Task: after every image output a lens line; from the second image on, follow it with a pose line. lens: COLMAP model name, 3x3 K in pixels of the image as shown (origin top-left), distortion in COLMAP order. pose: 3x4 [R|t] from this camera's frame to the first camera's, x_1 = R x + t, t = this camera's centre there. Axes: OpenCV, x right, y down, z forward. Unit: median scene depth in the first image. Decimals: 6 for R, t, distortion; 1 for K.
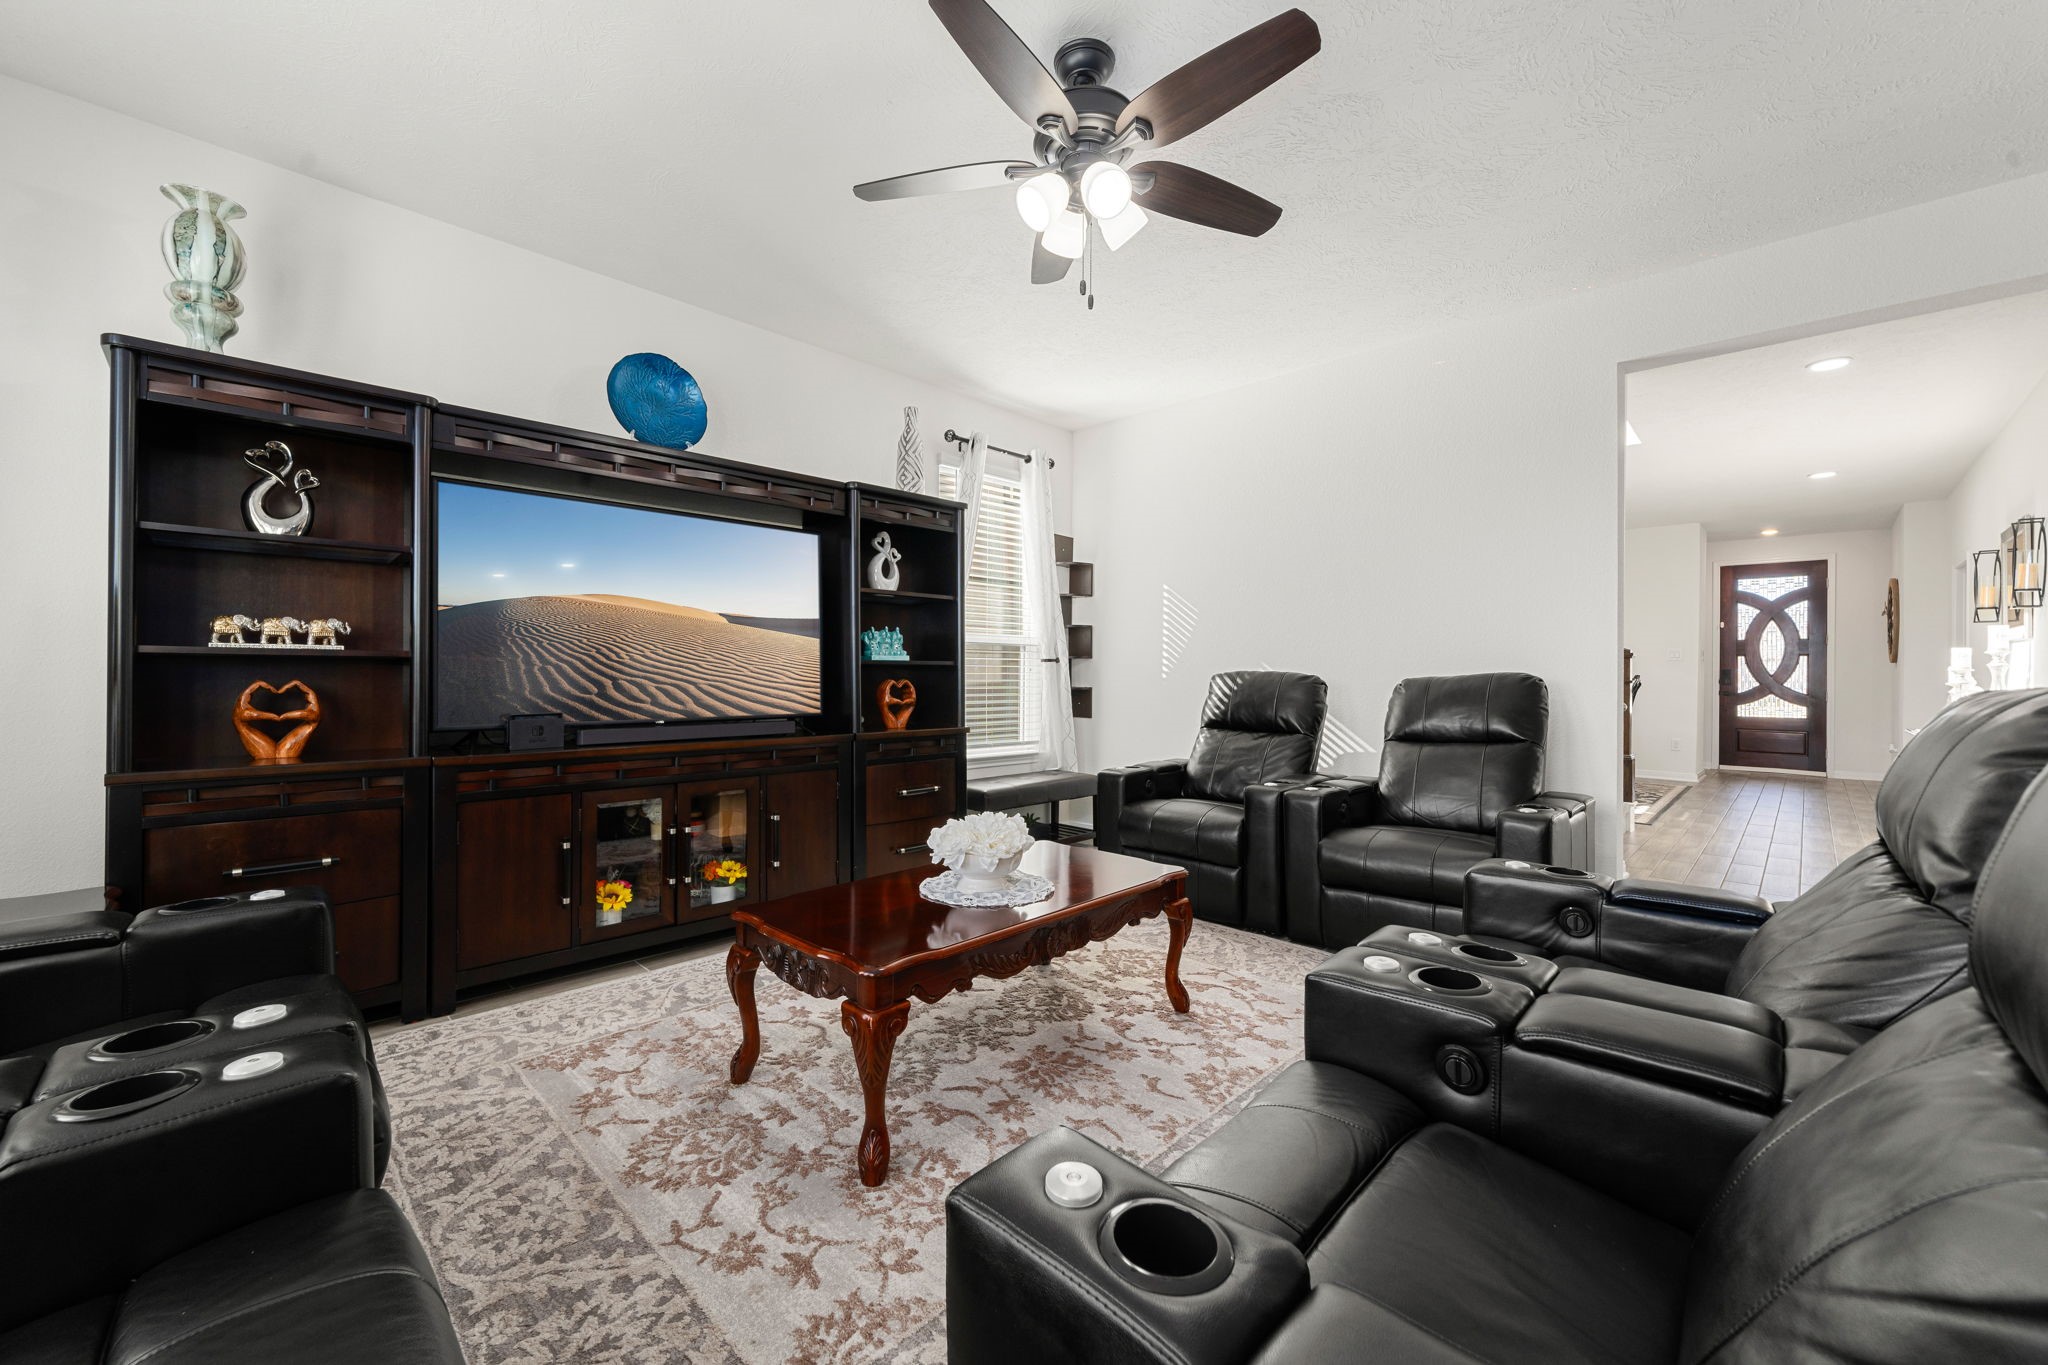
lens RADIAL K [[806.9, 0, 1014.6], [0, 806.9, 682.0], [0, 0, 1]] dist [0.001093, -0.000055]
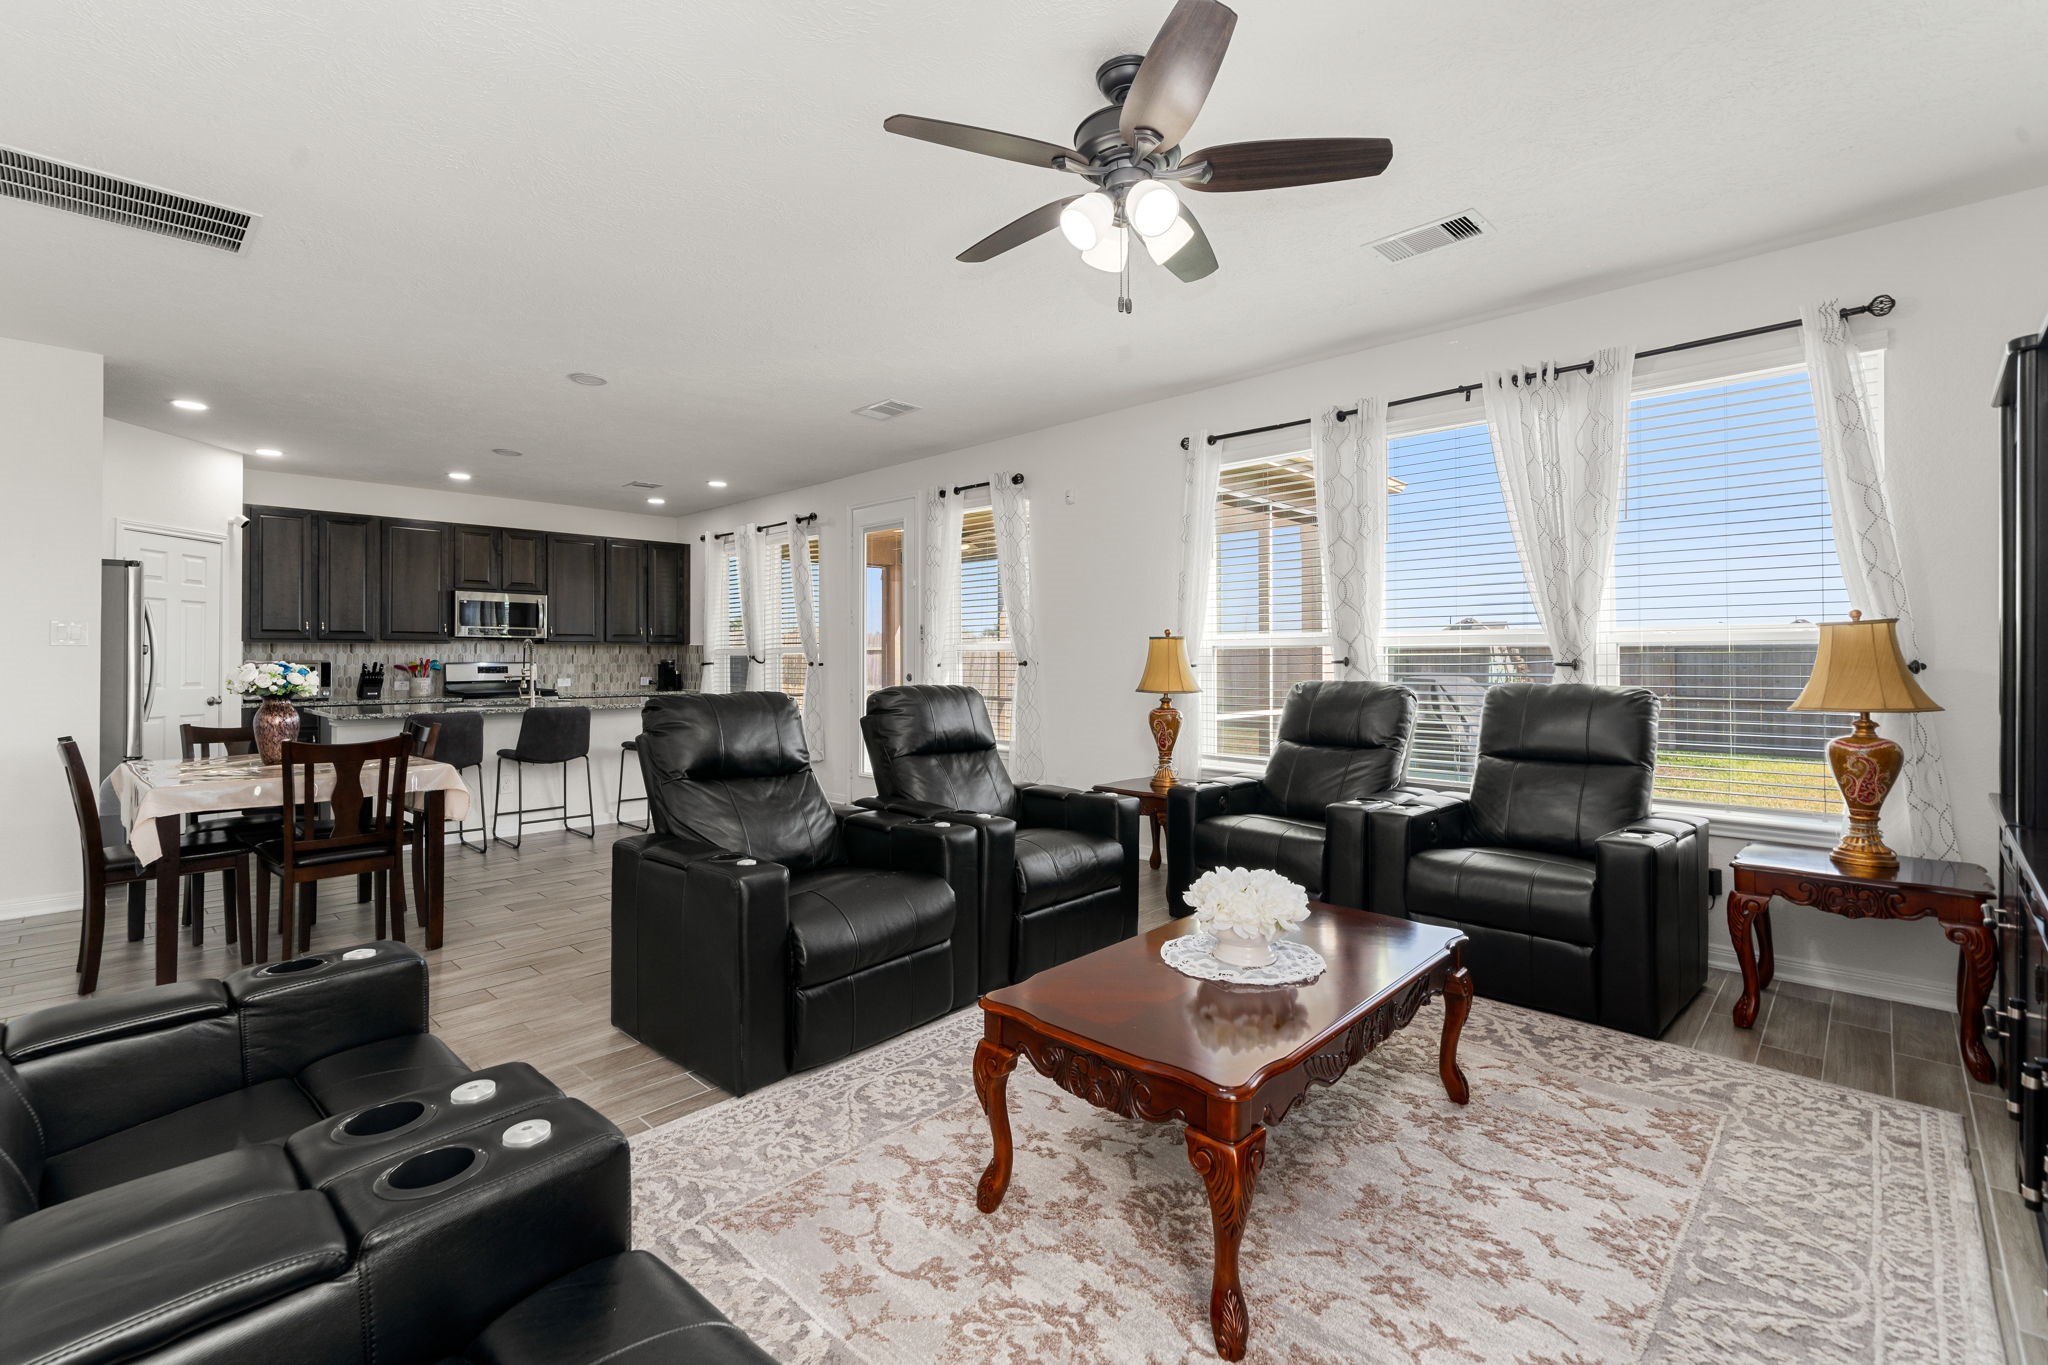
lens RADIAL K [[906.5, 0, 1023.0], [0, 906.5, 657.3], [0, 0, 1]] dist [-0.002556, -0.000477]
pose [[-0.999827, -0.006590, -0.017367, 0.202729], [-0.006704, 0.999956, 0.006511, -0.062067], [0.017324, 0.006626, -0.999828, 1.834581]]
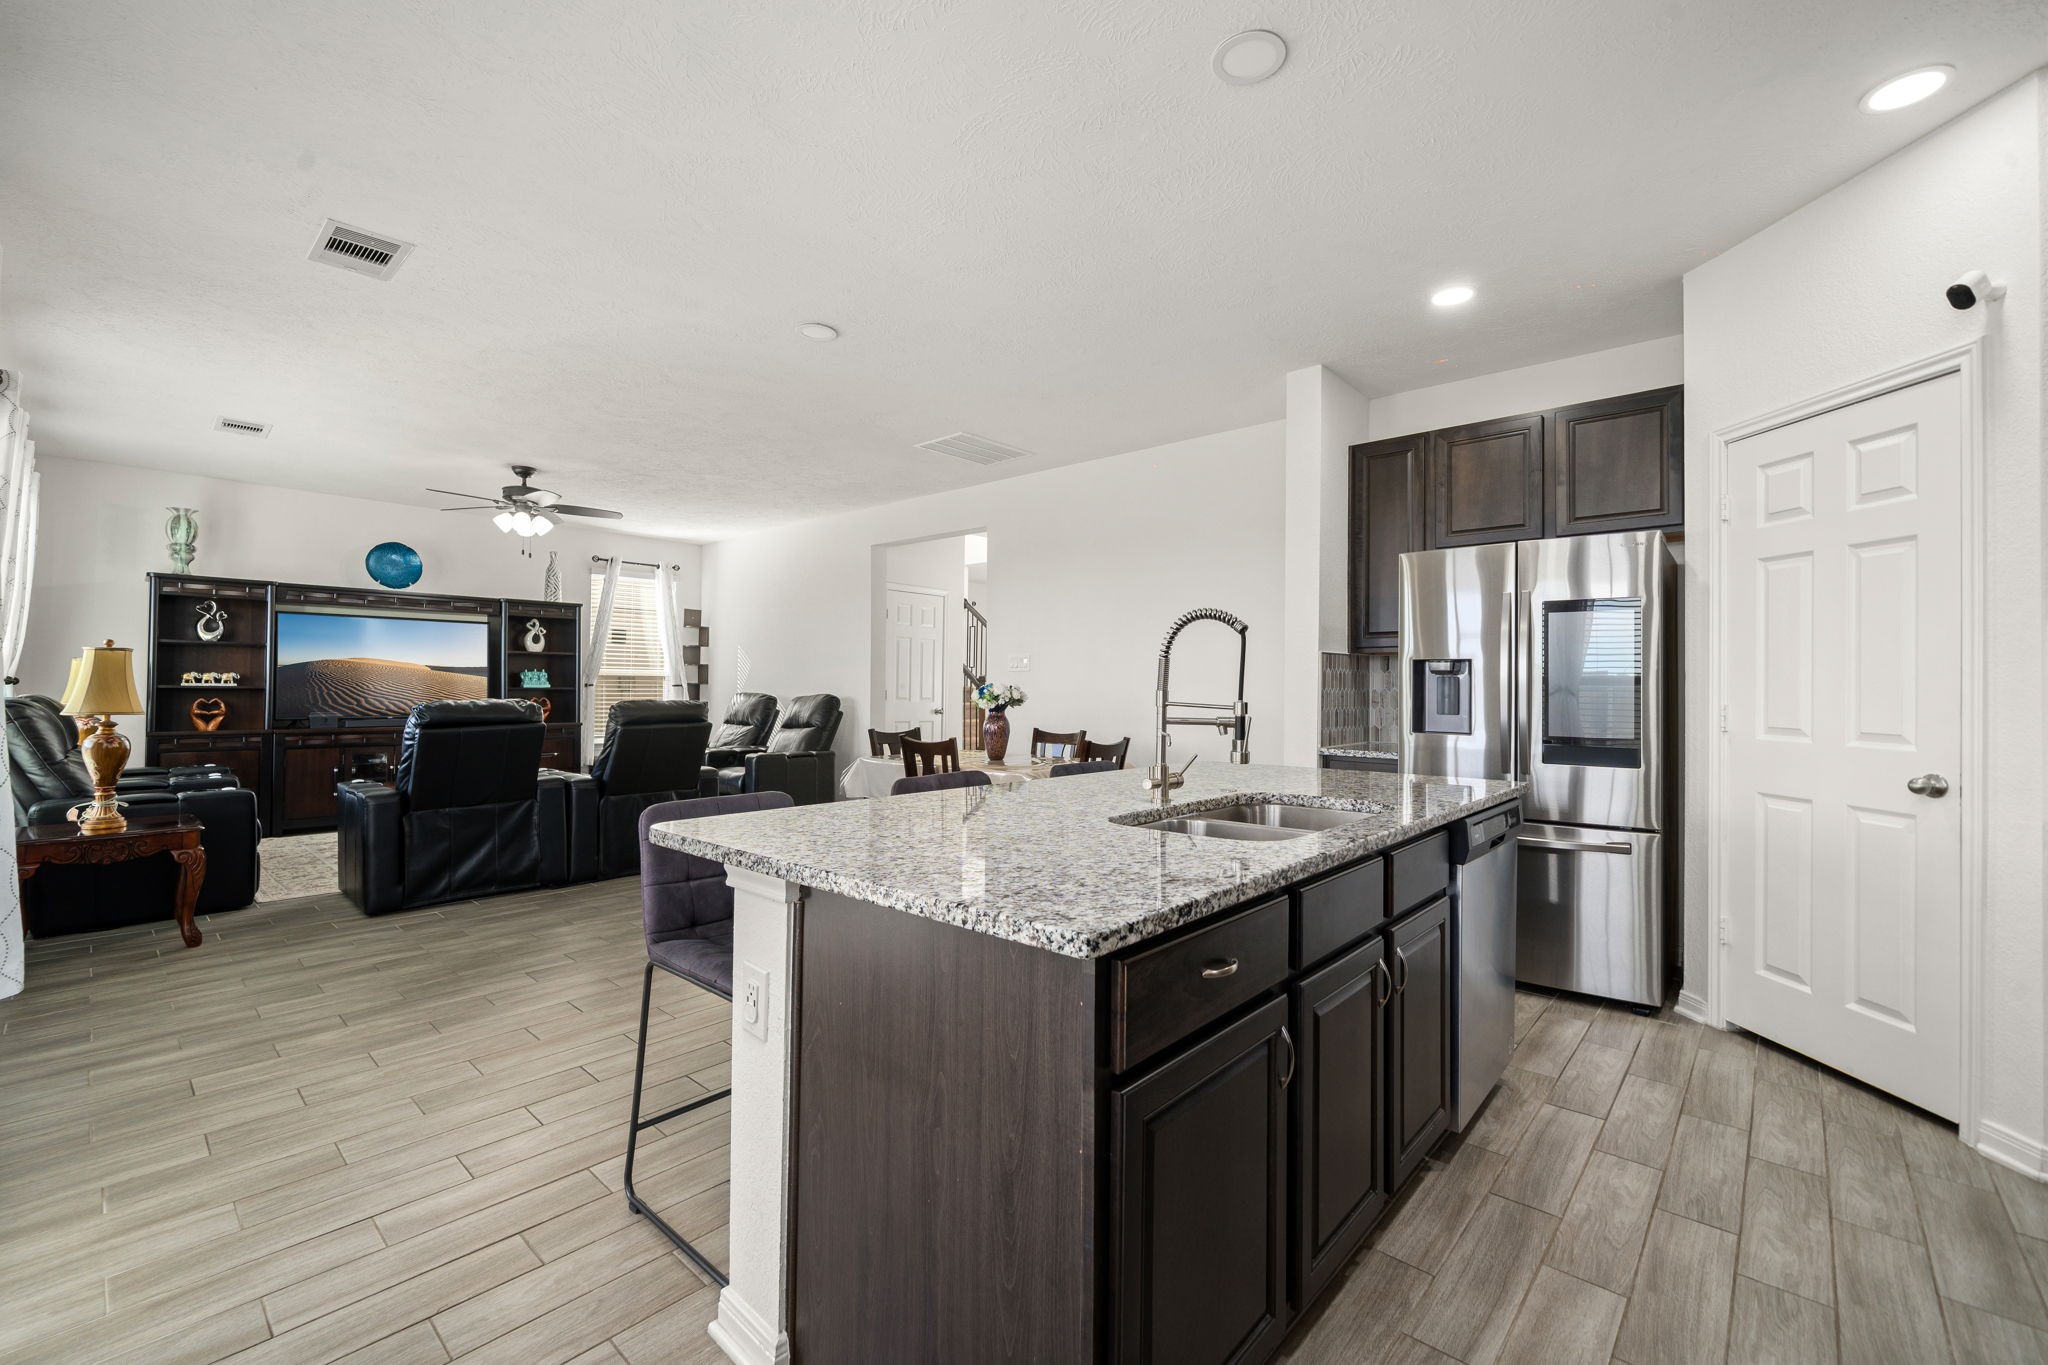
lens RADIAL K [[850.0, 0, 1024.0], [0, 850.0, 682.5], [0, 0, 1]] dist [-0.004349, -0.000363]
pose [[0.998656, 0.000775, 0.051816, 1.425269], [0.000120, 0.999851, -0.017258, -0.004902], [-0.051821, 0.017241, 0.998508, -1.691970]]
